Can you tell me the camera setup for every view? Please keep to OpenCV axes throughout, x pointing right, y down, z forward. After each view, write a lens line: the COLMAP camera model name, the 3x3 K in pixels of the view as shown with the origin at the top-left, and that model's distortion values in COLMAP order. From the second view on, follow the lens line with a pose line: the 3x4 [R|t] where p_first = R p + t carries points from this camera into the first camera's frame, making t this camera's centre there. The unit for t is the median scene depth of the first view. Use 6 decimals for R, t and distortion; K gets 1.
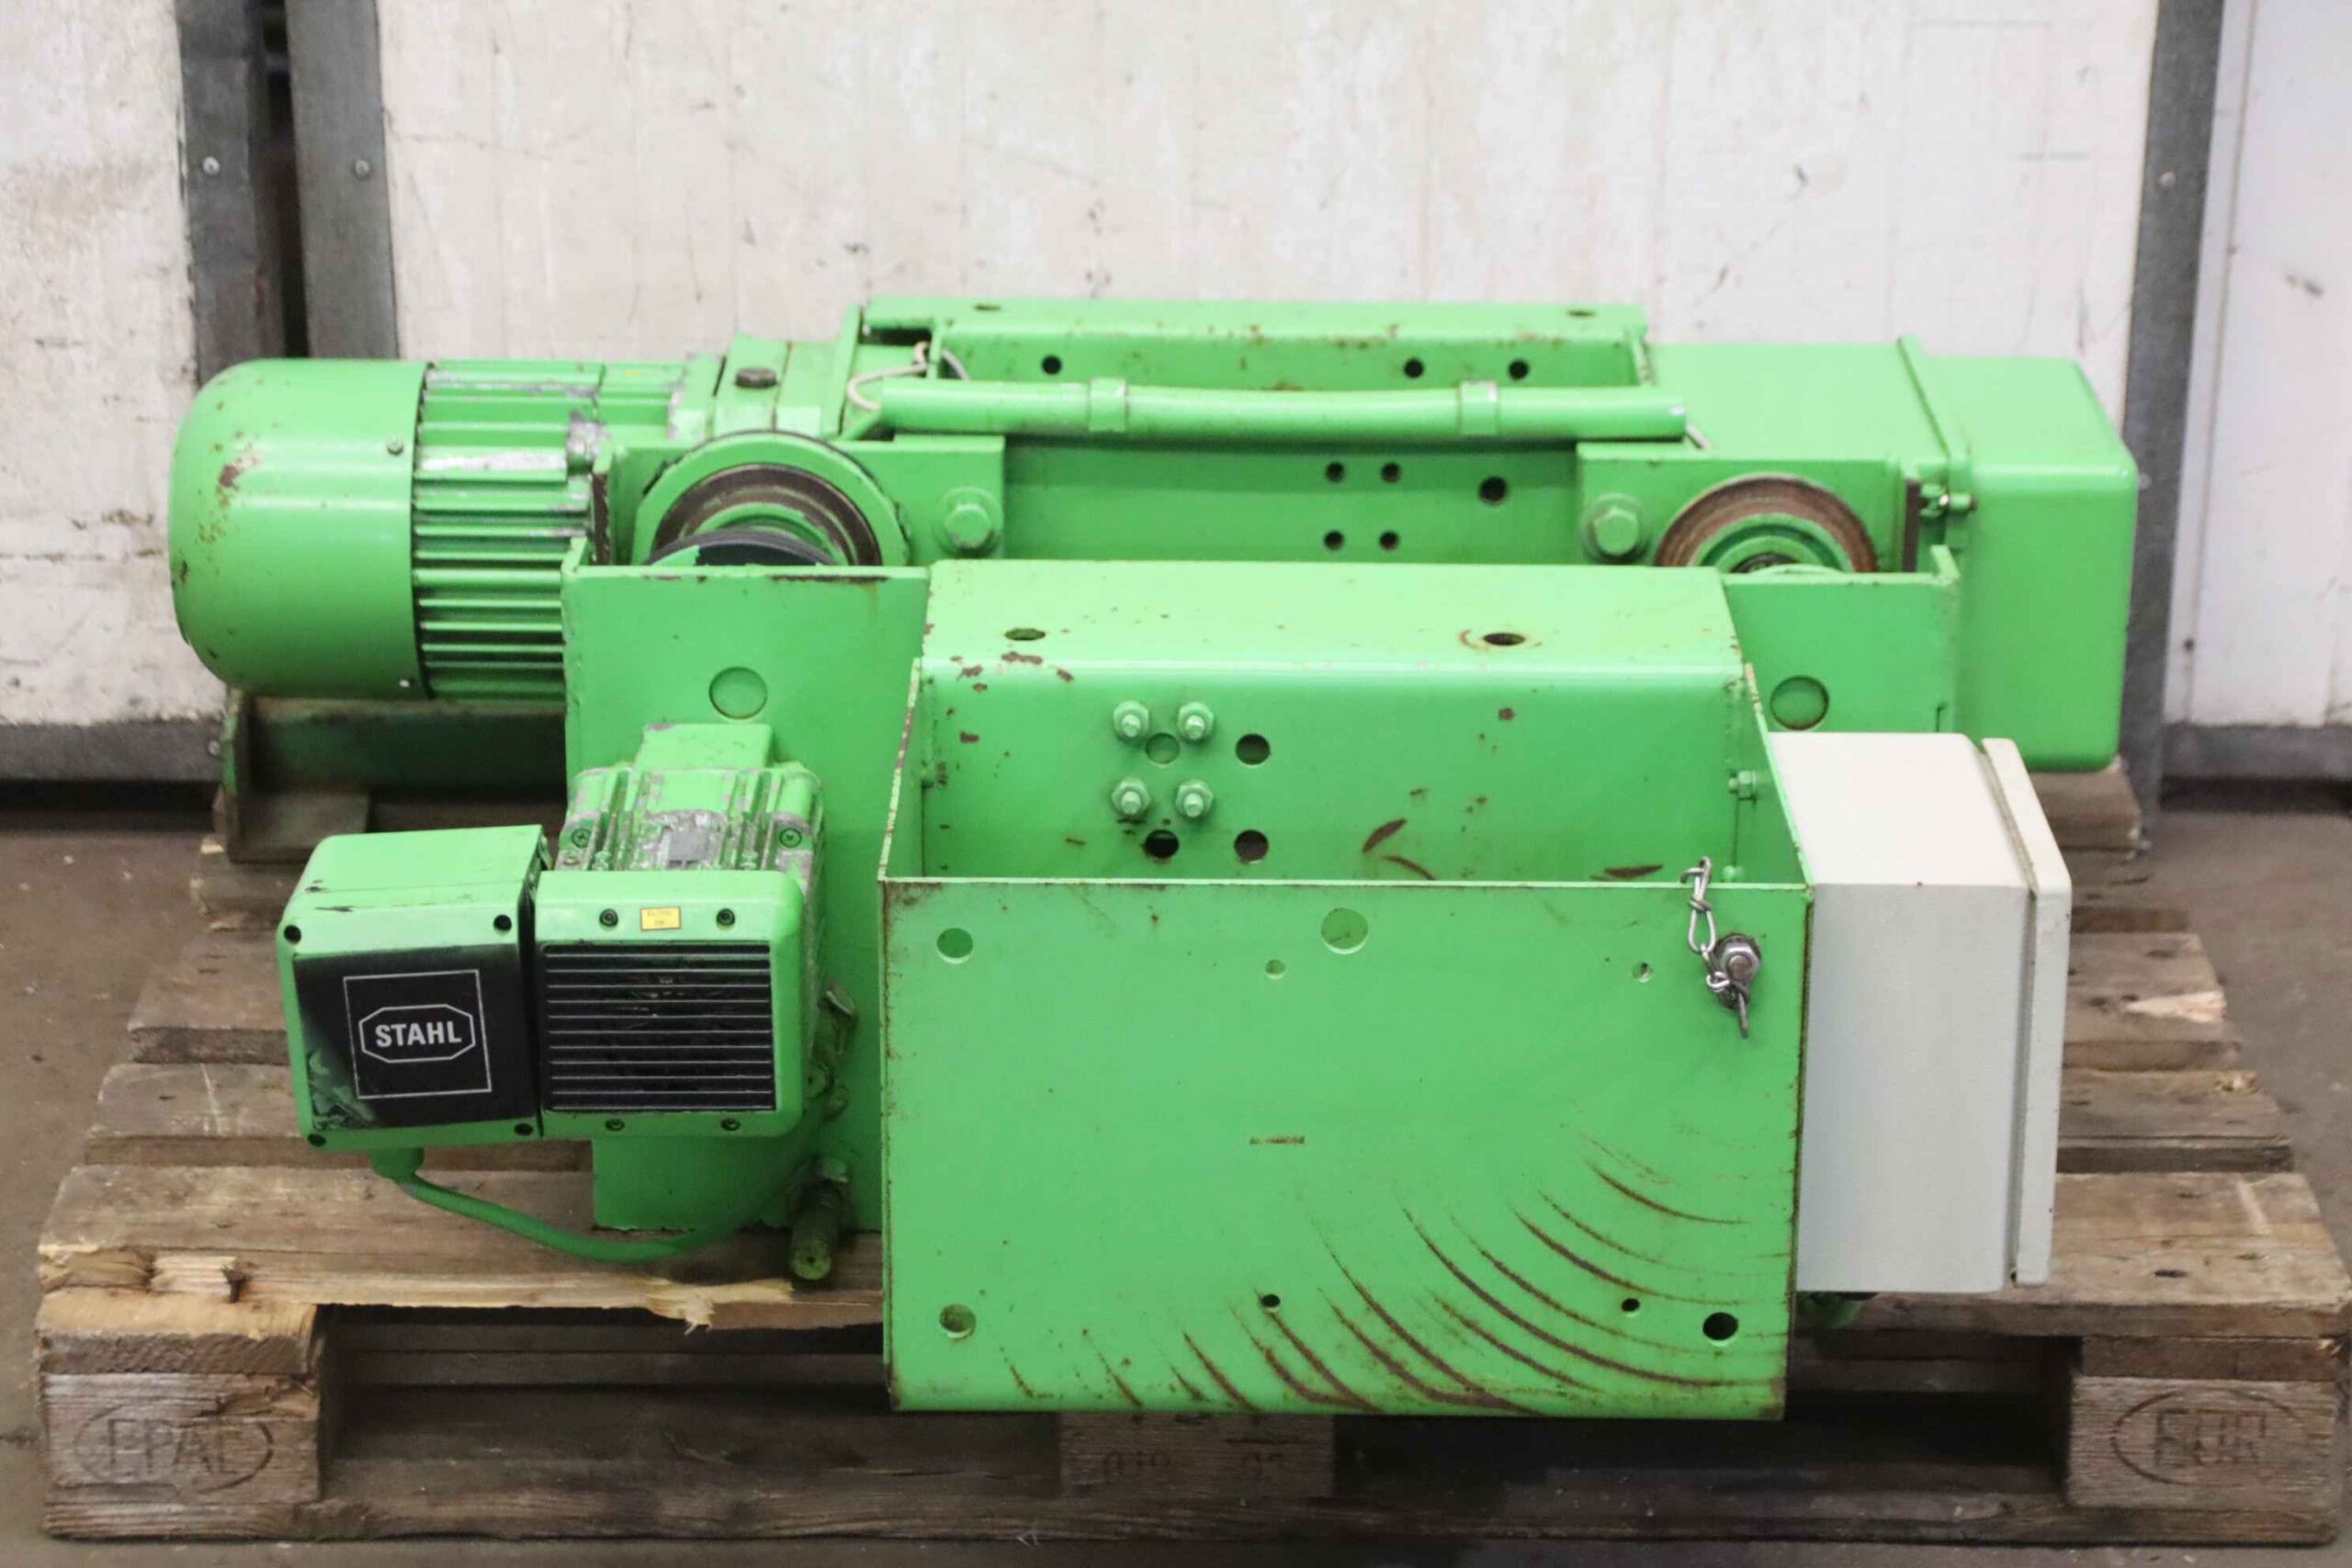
lens RADIAL K [[5727.7, 0, 1176.0], [0, 5727.7, 784.0], [0, 0, 1]] dist [0.391077, 0.042379]
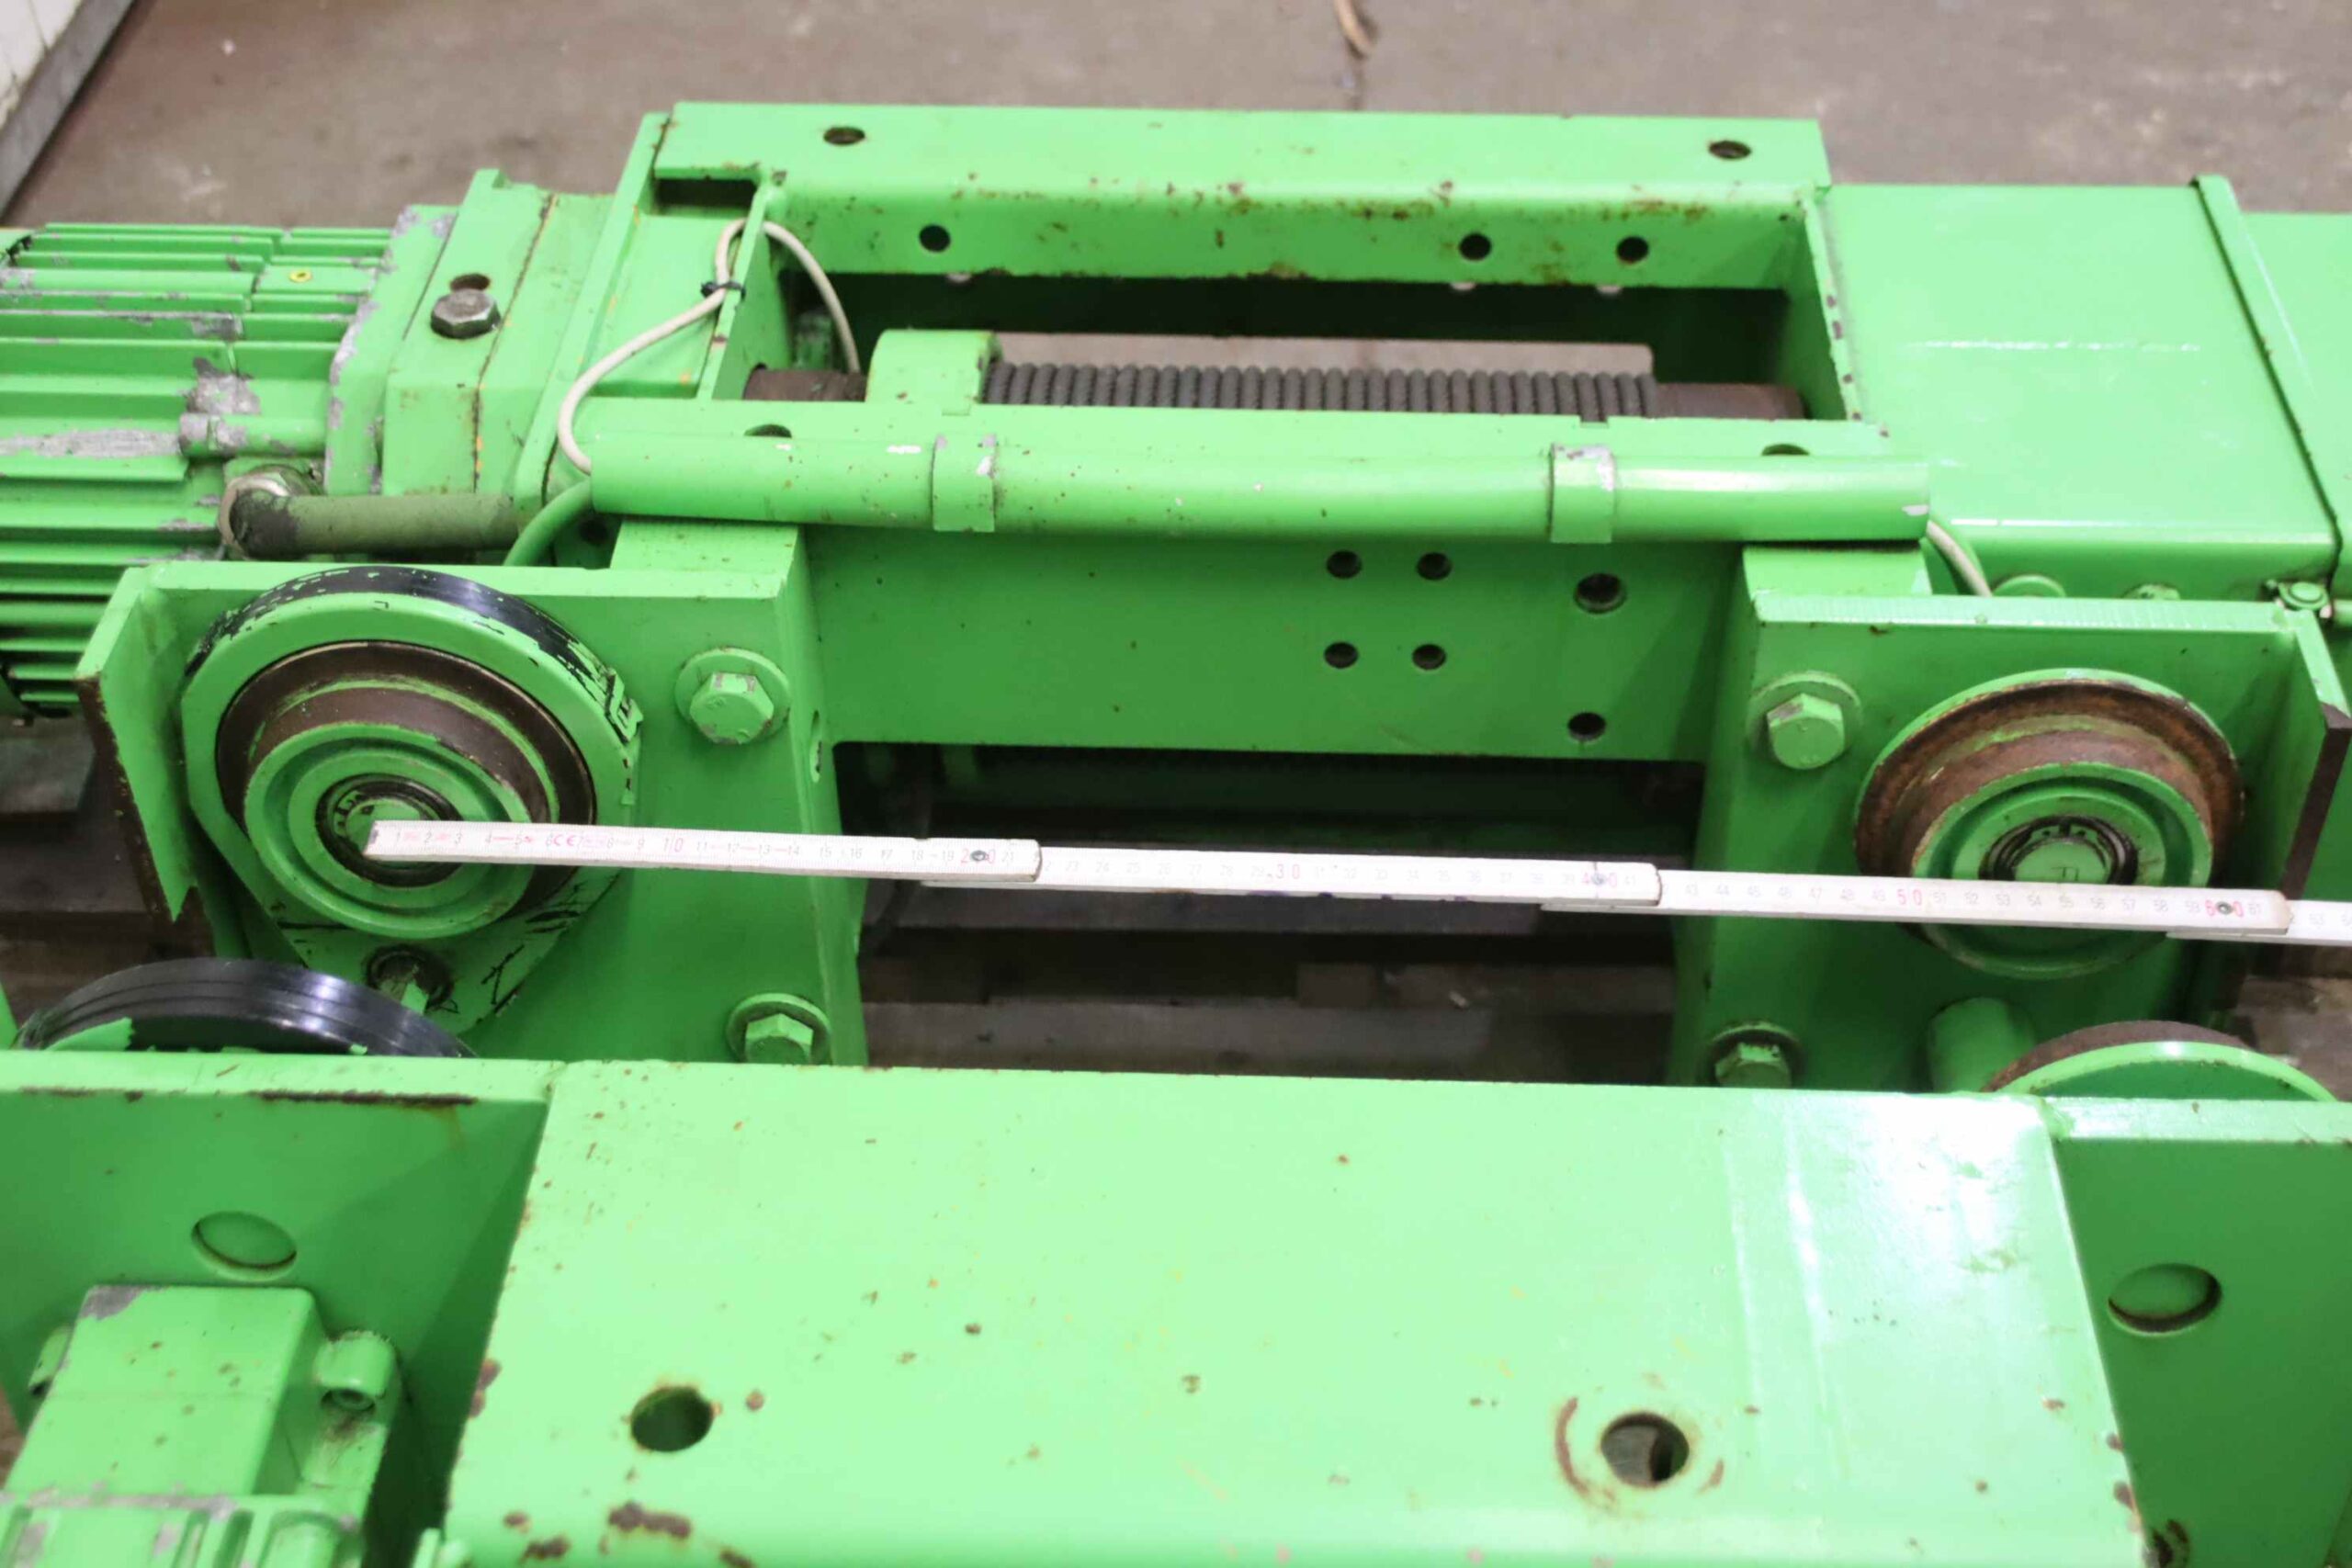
lens RADIAL K [[3174.3, 0, 1176.0], [0, 3174.3, 784.0], [0, 0, 1]] dist [-0.017211, -0.011644]
pose [[0.999077, 0.014466, -0.040434, 0.024302], [0.000456, 0.937928, 0.346830, -0.152748], [0.042942, -0.346528, 0.937056, 0.680315]]
